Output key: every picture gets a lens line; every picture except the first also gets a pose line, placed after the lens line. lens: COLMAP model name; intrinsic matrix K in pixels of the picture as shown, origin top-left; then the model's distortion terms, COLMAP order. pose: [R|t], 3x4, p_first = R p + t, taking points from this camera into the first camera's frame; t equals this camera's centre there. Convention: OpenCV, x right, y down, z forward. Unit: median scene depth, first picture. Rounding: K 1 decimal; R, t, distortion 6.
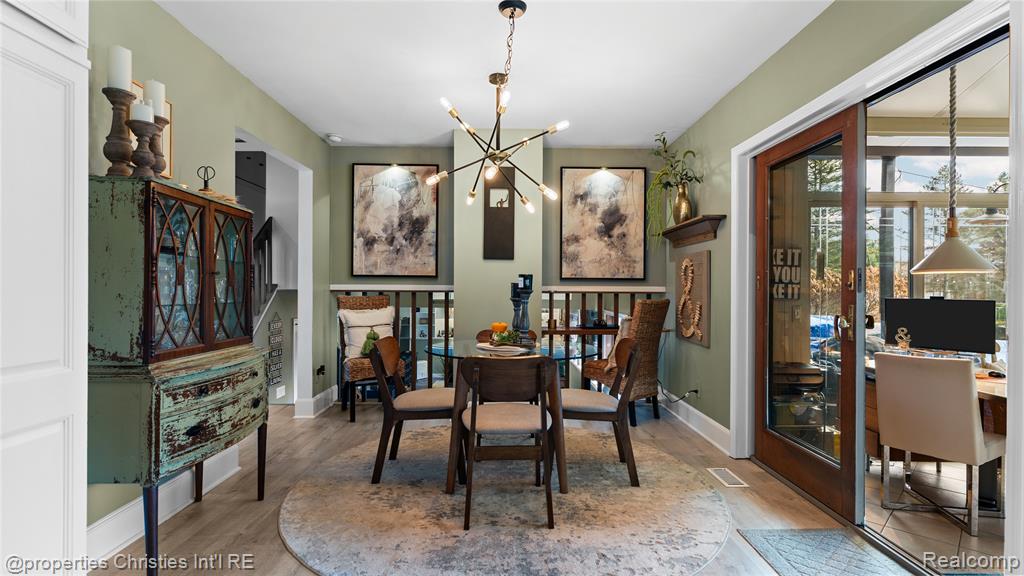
lens RADIAL K [[504.9, 0, 512.4], [0, 504.9, 290.0], [0, 0, 1]] dist [0.000195, -0.000288]
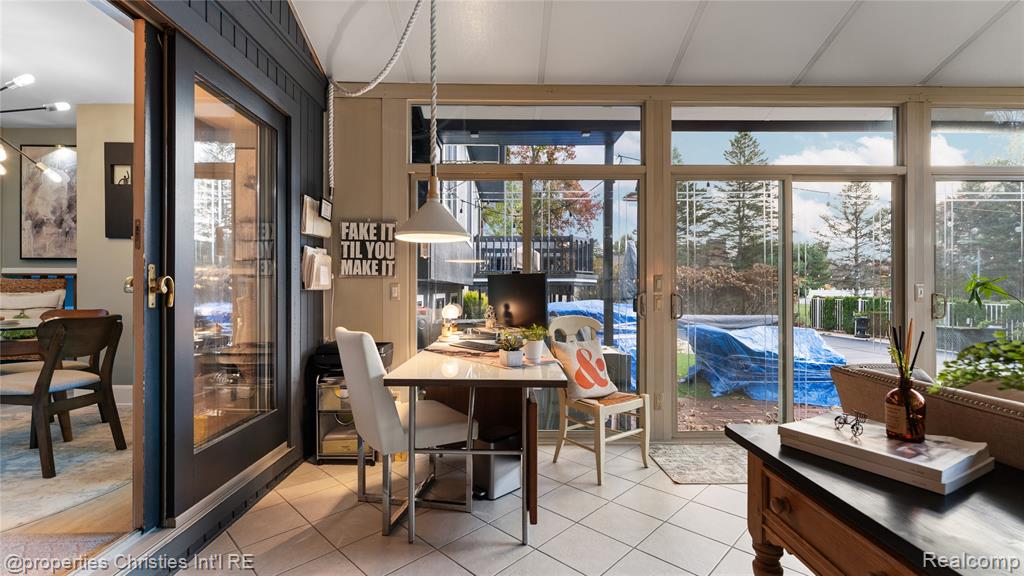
lens RADIAL K [[457.1, 0, 512.3], [0, 457.1, 293.1], [0, 0, 1]] dist [0.001217, 0.000630]
pose [[0.999882, -0.001705, -0.015257, 0.657550], [0.001672, 0.999996, -0.002214, 0.042641], [0.015260, 0.002188, 0.999881, 0.119488]]
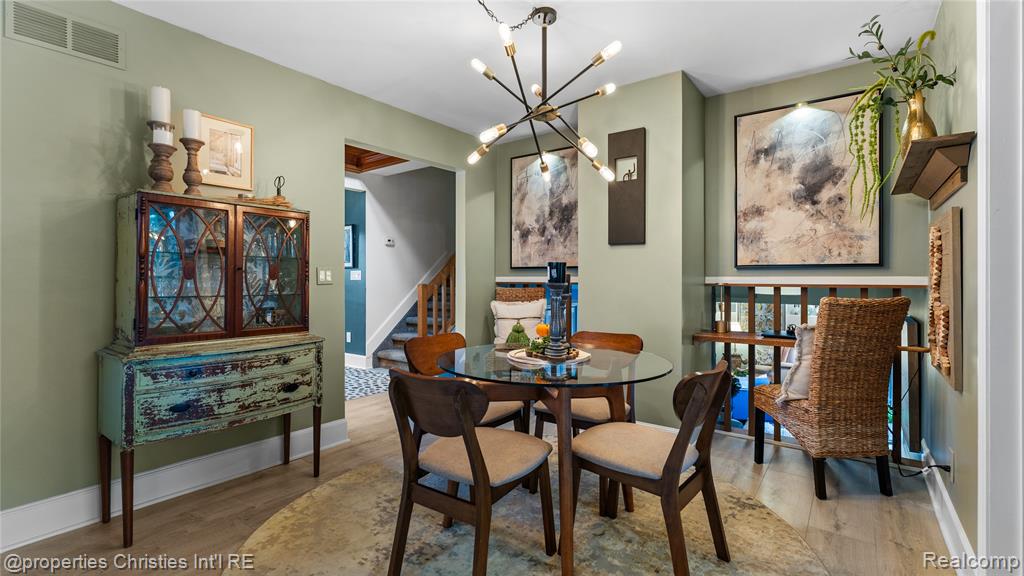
lens RADIAL K [[457.1, 0, 512.8], [0, 457.1, 278.9], [0, 0, 1]] dist [0.001217, 0.000630]
pose [[0.792030, -0.004223, -0.610468, 0.248831], [0.001485, 0.999986, -0.004991, -0.001899], [0.610480, 0.003046, 0.792026, 0.272053]]
